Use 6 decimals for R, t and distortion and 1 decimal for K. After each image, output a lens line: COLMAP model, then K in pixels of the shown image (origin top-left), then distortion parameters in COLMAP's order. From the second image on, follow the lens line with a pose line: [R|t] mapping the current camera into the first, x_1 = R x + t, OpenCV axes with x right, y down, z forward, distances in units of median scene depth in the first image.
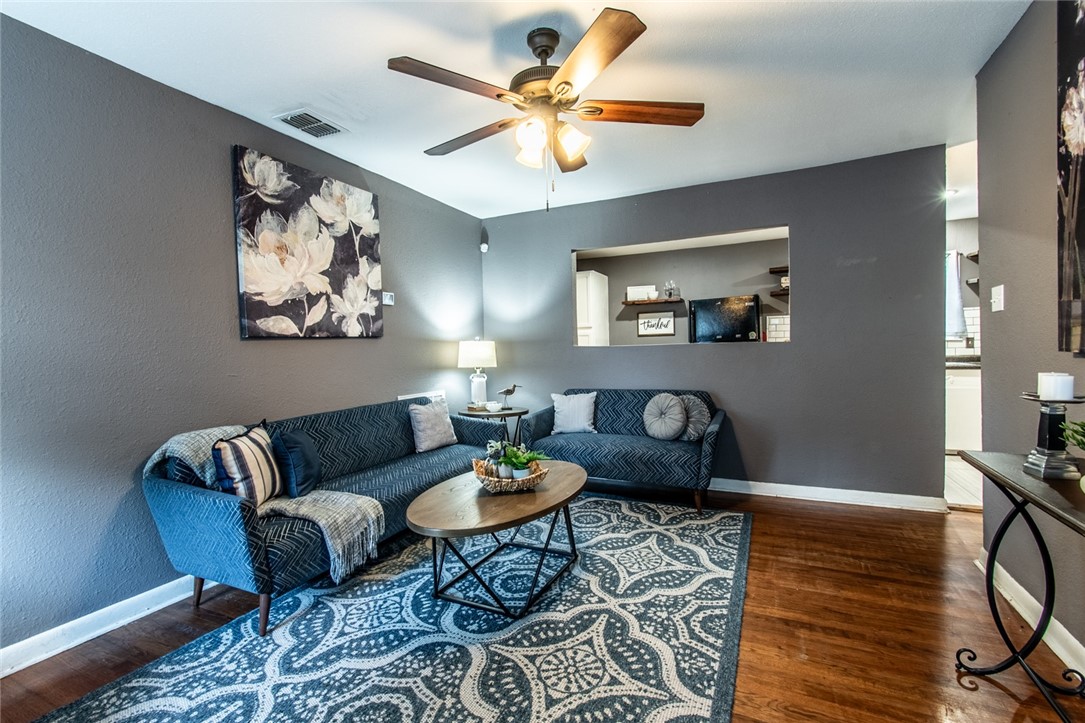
lens RADIAL K [[483.0, 0, 539.0], [0, 483.0, 361.7], [0, 0, 1]] dist [0.005084, -0.000615]
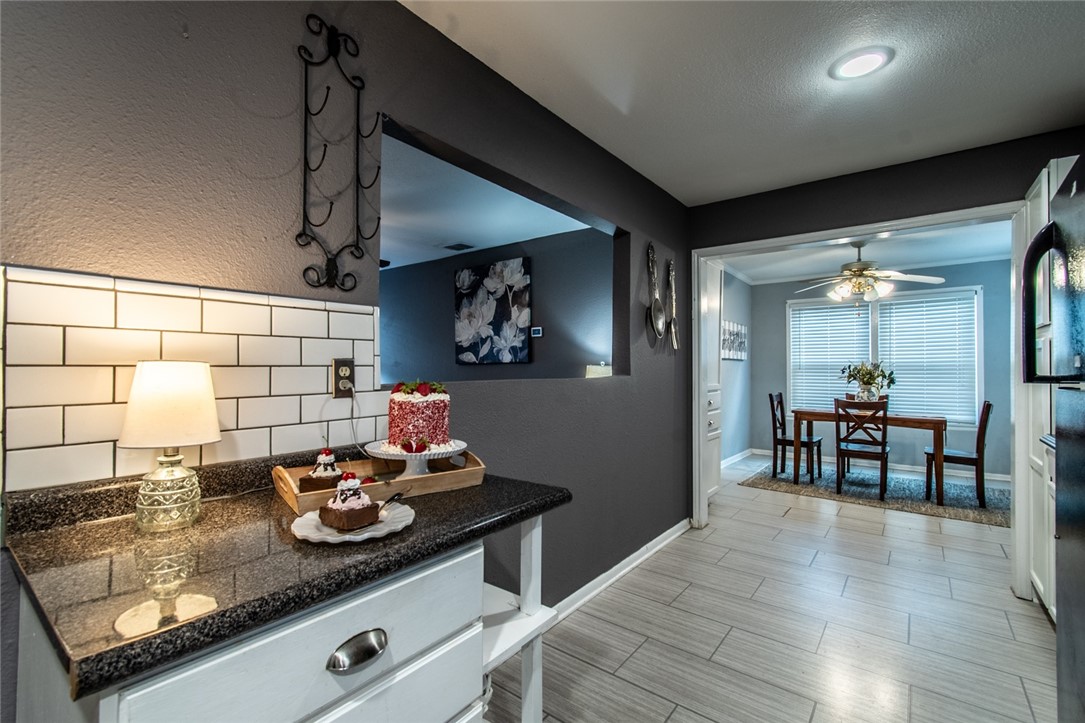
lens RADIAL K [[483.0, 0, 538.6], [0, 483.0, 362.5], [0, 0, 1]] dist [0.005084, -0.000615]
pose [[-0.205289, 0.015337, -0.978581, 1.166197], [-0.023472, 0.999512, 0.020590, -0.095645], [0.978420, 0.027196, -0.204829, 1.574930]]
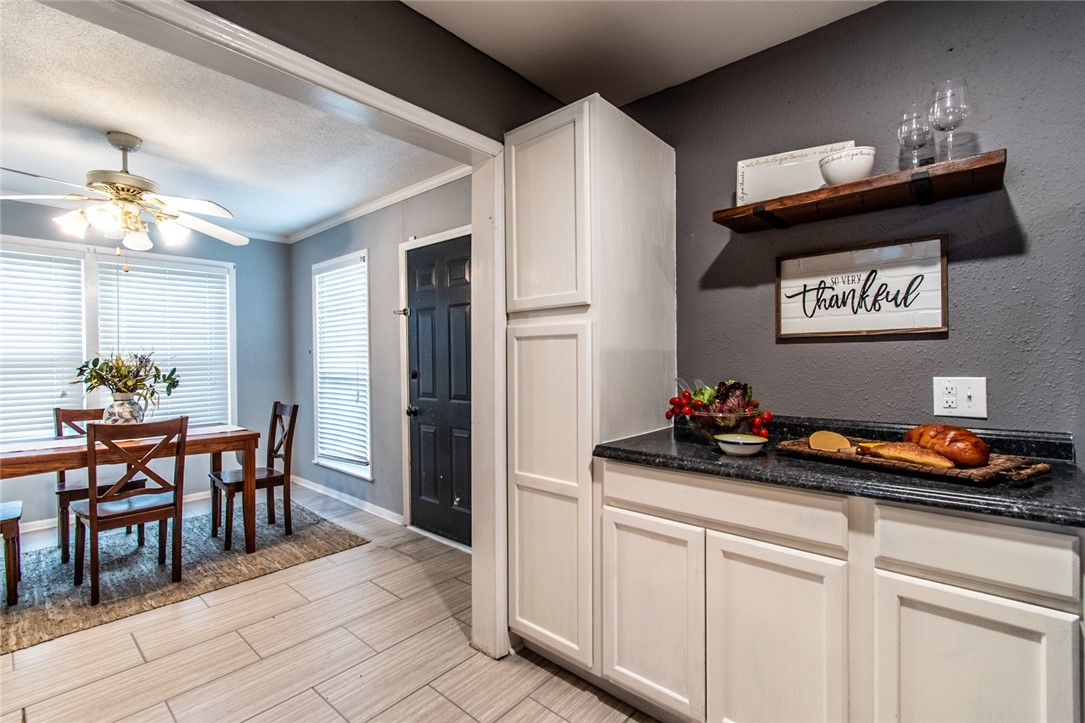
lens RADIAL K [[483.0, 0, 555.7], [0, 483.0, 362.8], [0, 0, 1]] dist [0.005084, -0.000615]
pose [[0.963934, 0.019424, -0.265431, 0.360656], [-0.022943, 0.999685, -0.010163, -0.079430], [0.265150, 0.015886, 0.964076, 1.624803]]
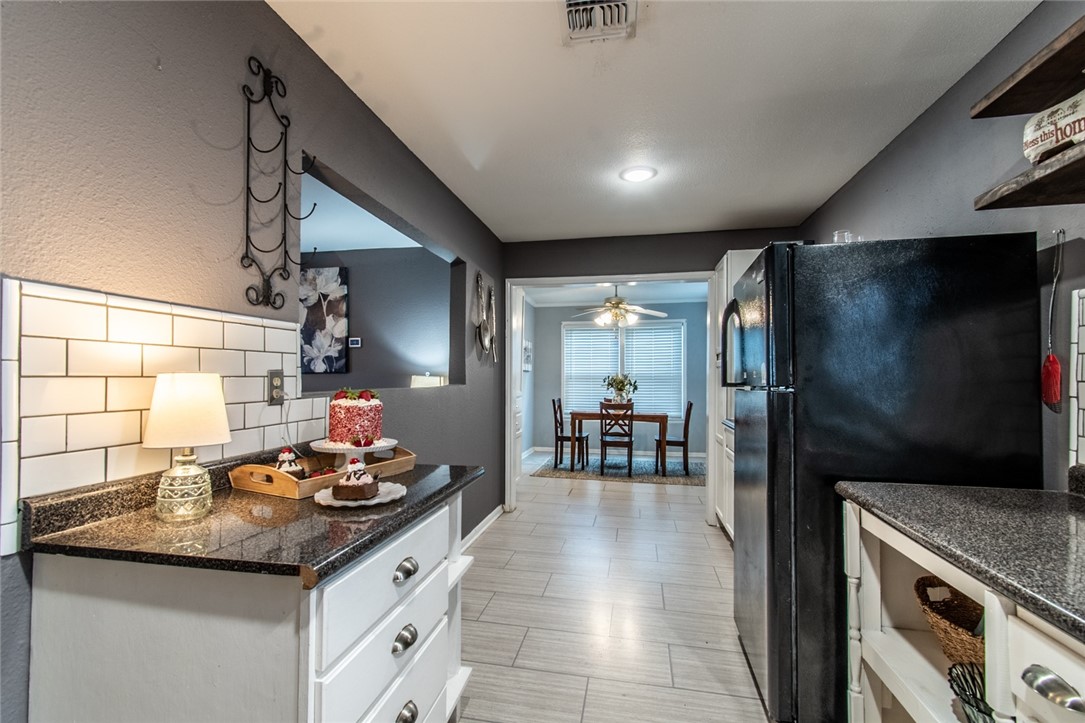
lens RADIAL K [[483.0, 0, 537.9], [0, 483.0, 375.2], [0, 0, 1]] dist [0.005084, -0.000615]
pose [[0.248643, 0.021578, -0.968355, 1.326278], [-0.036027, 0.999266, 0.013016, -0.096688], [0.967925, 0.031651, 0.249238, 1.433293]]
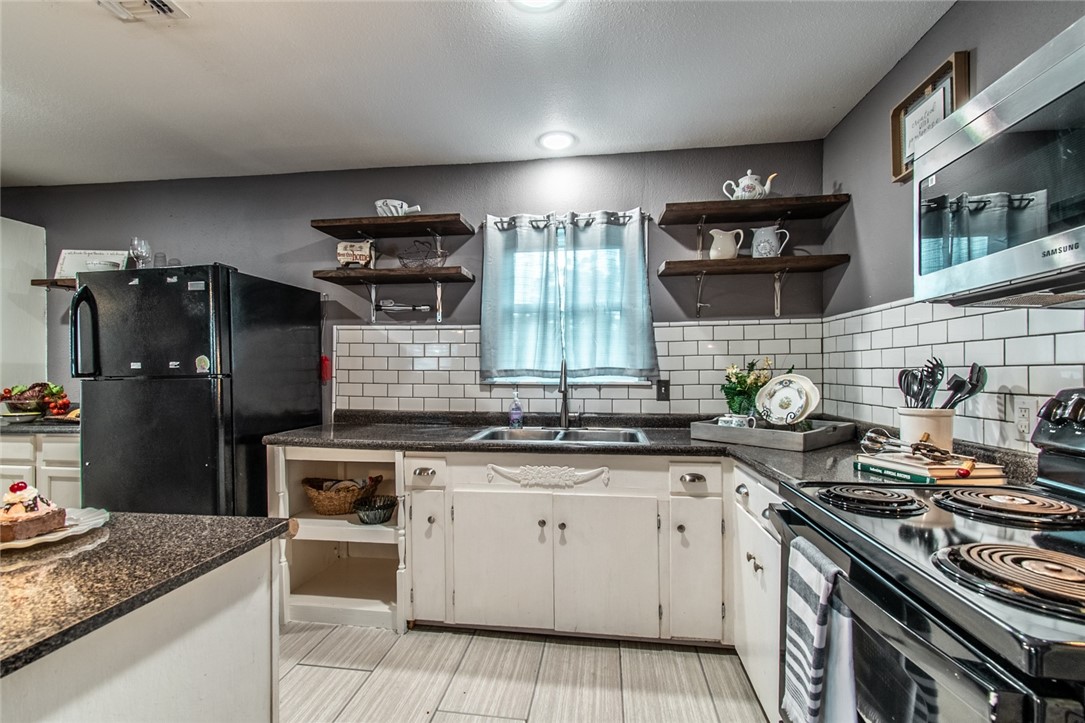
lens RADIAL K [[483.0, 0, 541.9], [0, 483.0, 374.3], [0, 0, 1]] dist [0.005084, -0.000615]
pose [[0.949538, 0.019473, 0.313046, 1.079632], [-0.013076, 0.999661, -0.022520, -0.076225], [-0.313378, 0.017291, 0.949471, 0.981621]]
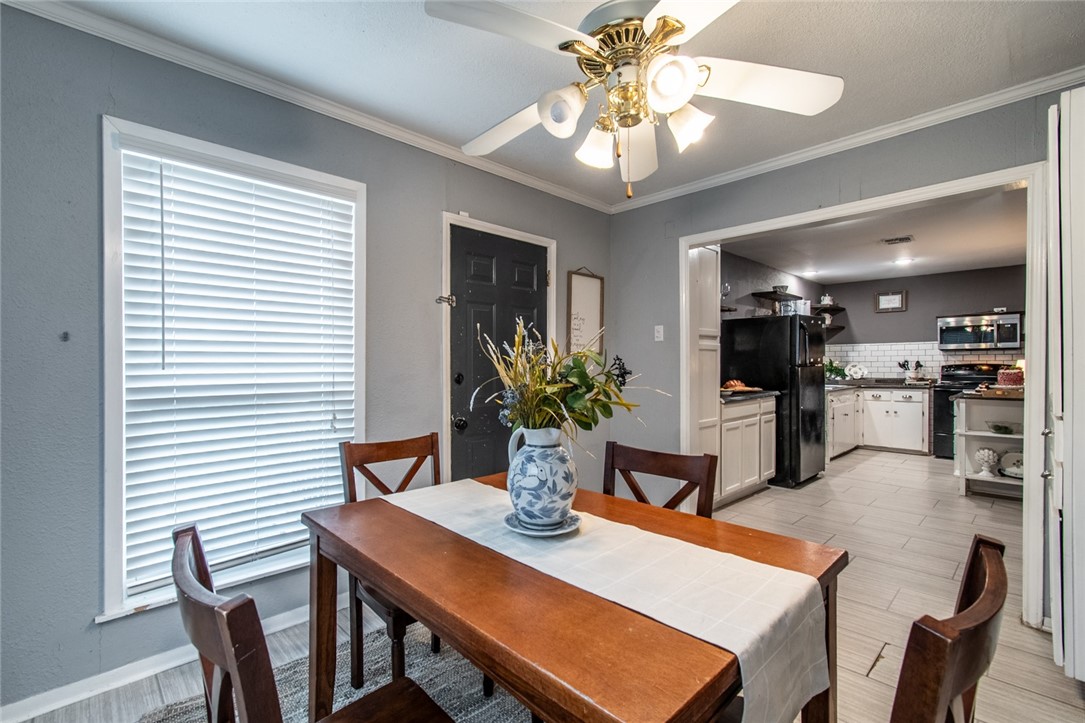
lens RADIAL K [[483.0, 0, 541.4], [0, 483.0, 369.2], [0, 0, 1]] dist [0.005084, -0.000615]
pose [[0.347098, 0.010669, 0.937768, -1.181086], [0.017739, 0.999682, -0.017939, -0.053781], [-0.937661, 0.022861, 0.346799, 2.204165]]
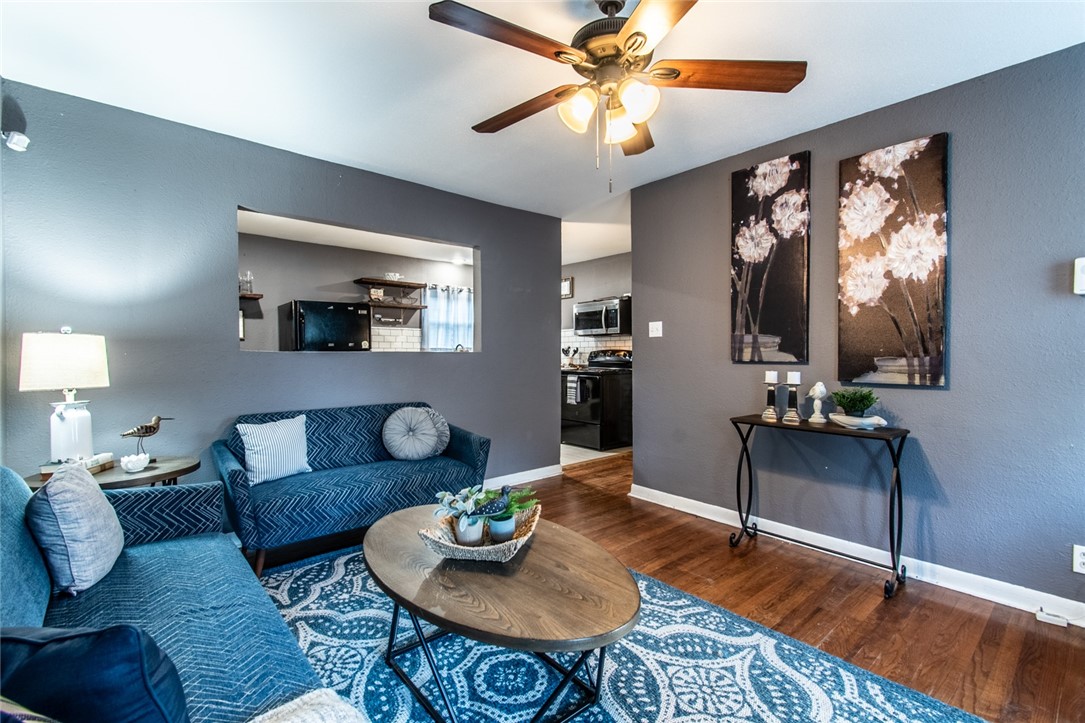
lens RADIAL K [[483.0, 0, 537.8], [0, 483.0, 361.4], [0, 0, 1]] dist [0.005084, -0.000615]
pose [[0.401665, 0.007845, 0.915753, -0.567539], [0.015979, 0.999751, -0.015573, -0.000503], [-0.915647, 0.020888, 0.401440, 0.545023]]
